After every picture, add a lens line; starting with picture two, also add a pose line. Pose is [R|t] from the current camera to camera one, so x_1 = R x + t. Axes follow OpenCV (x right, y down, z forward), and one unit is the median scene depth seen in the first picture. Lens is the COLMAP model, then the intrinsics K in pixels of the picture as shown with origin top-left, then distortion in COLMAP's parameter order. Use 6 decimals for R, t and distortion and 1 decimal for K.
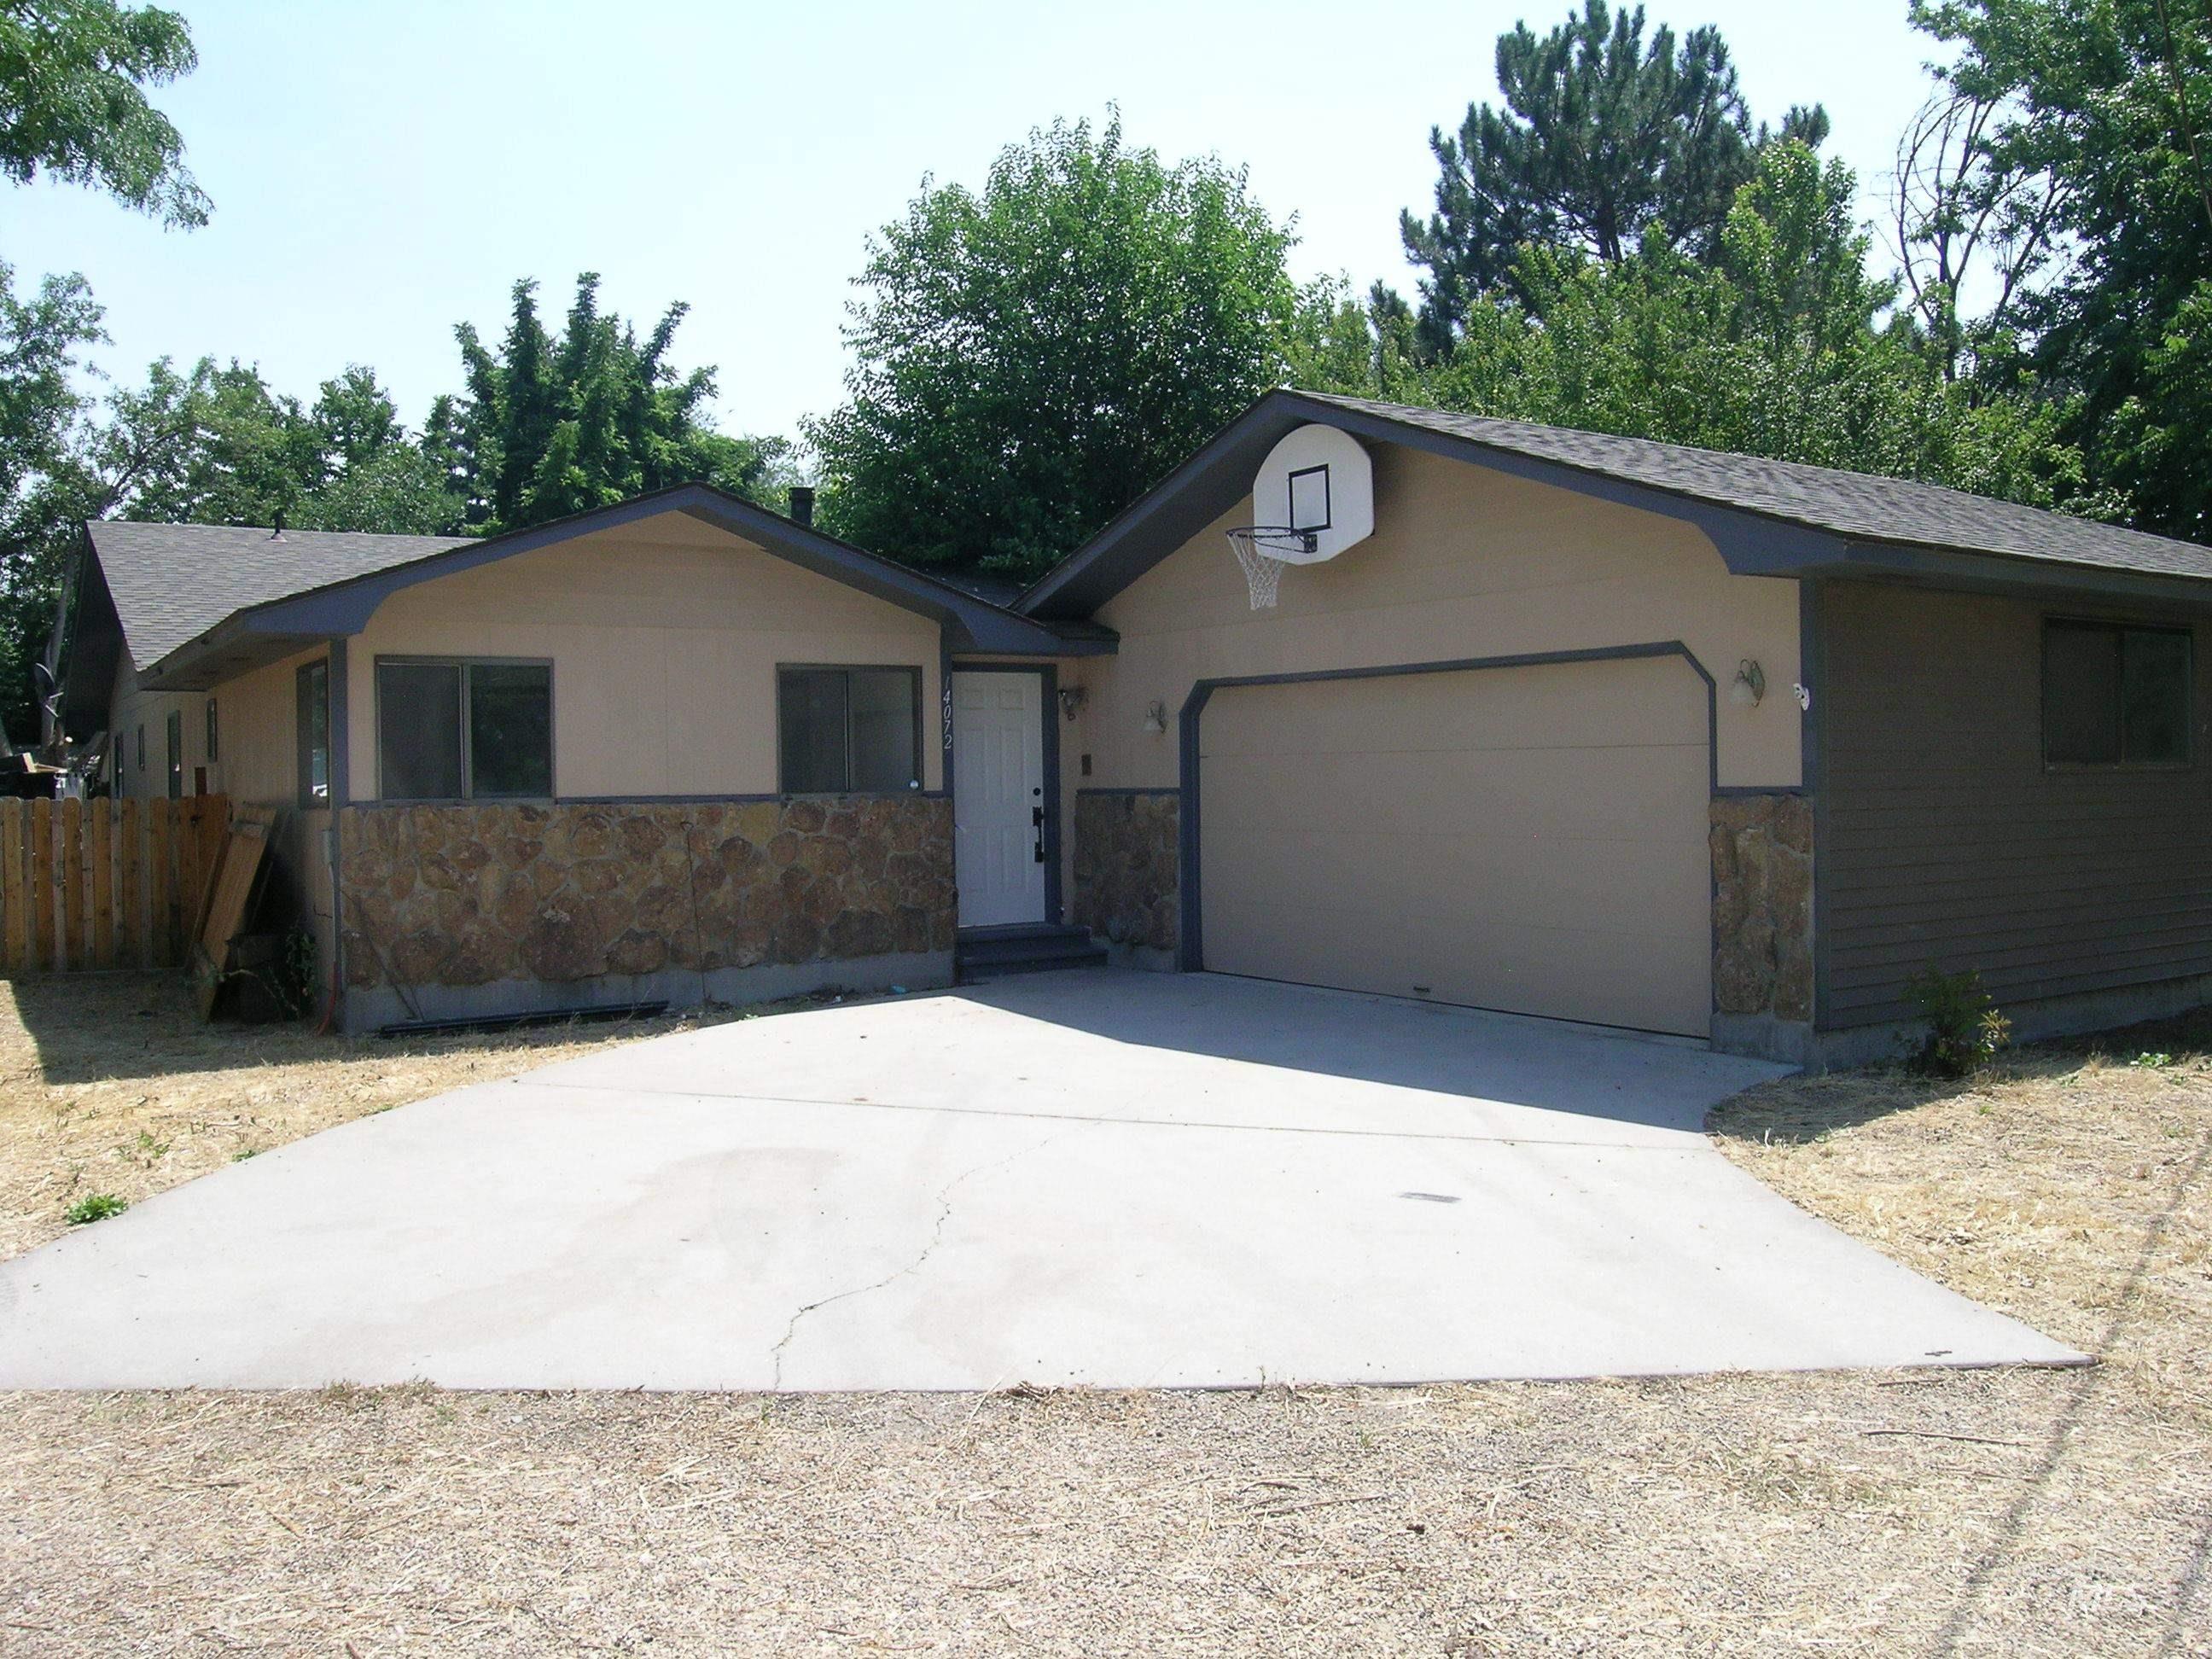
lens RADIAL K [[1874.9, 0, 1110.4], [0, 1874.9, 829.2], [0, 0, 1]] dist [-0.116130, 0.088746]
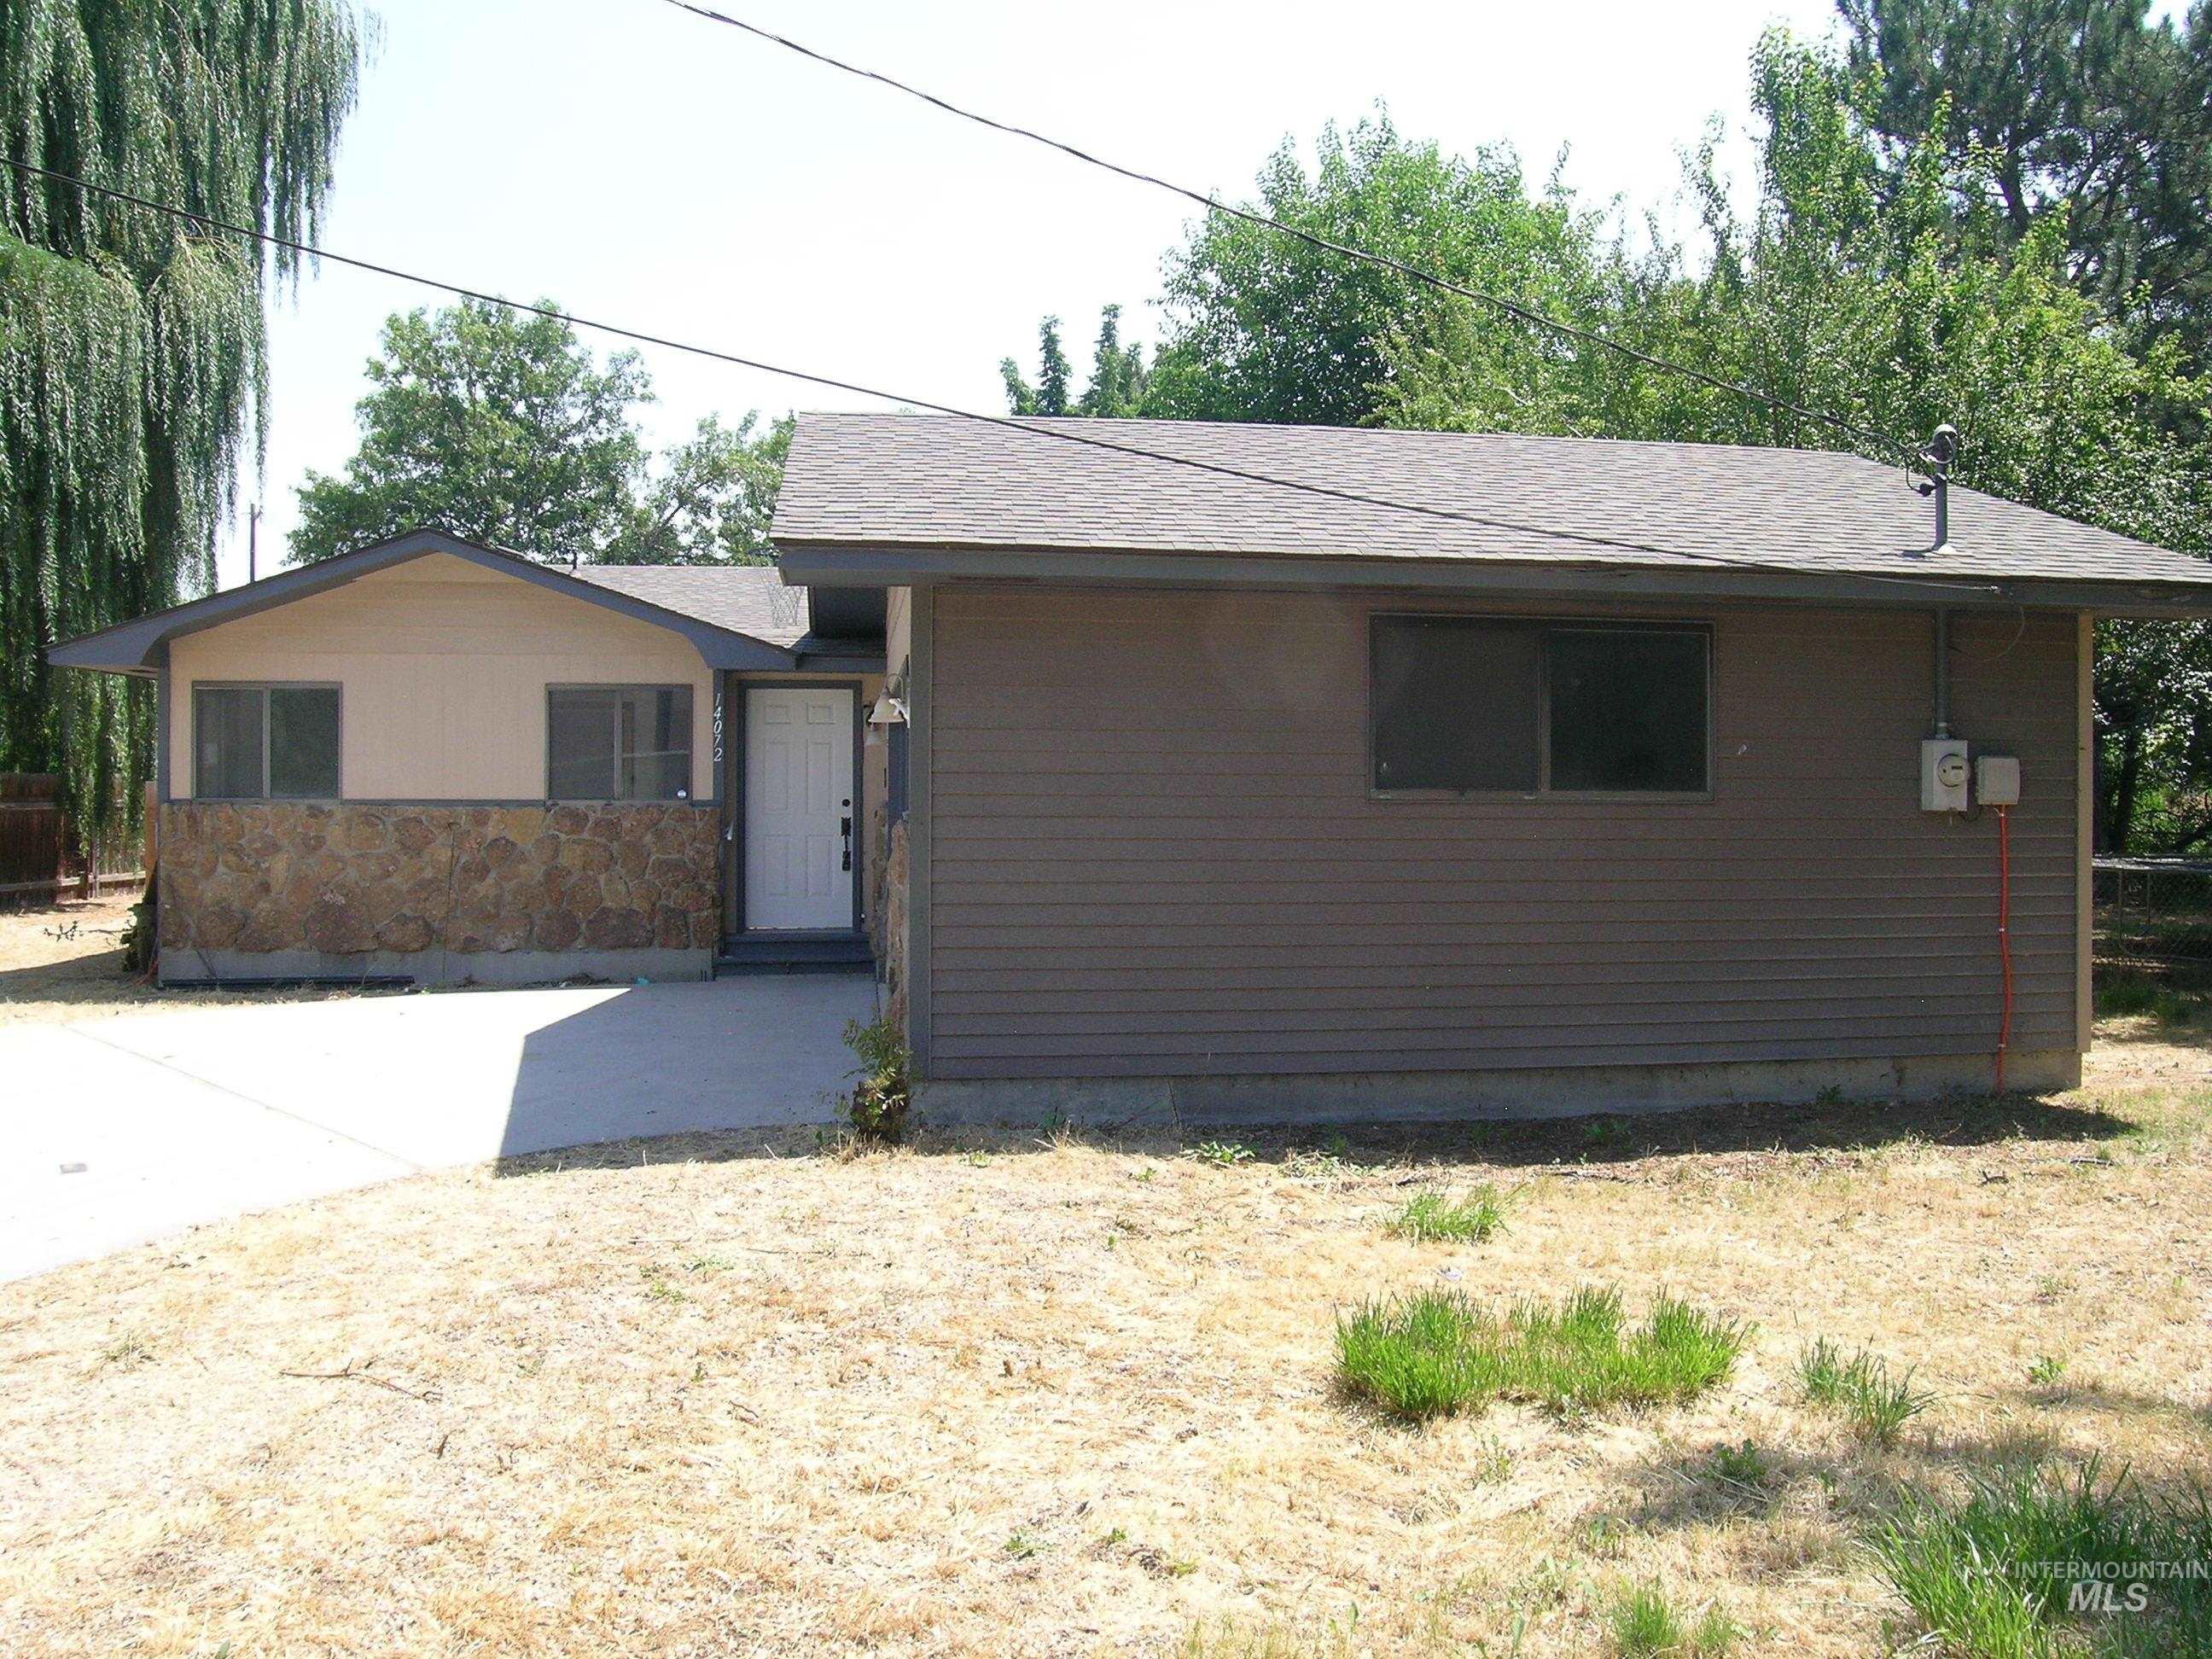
lens RADIAL K [[1874.9, 0, 1133.3], [0, 1874.9, 759.7], [0, 0, 1]] dist [-0.116130, 0.088746]
pose [[0.903112, 0.009546, -0.429299, 0.630042], [-0.025838, 0.999149, -0.032138, -0.016639], [0.428627, 0.040116, 0.902590, 0.143963]]
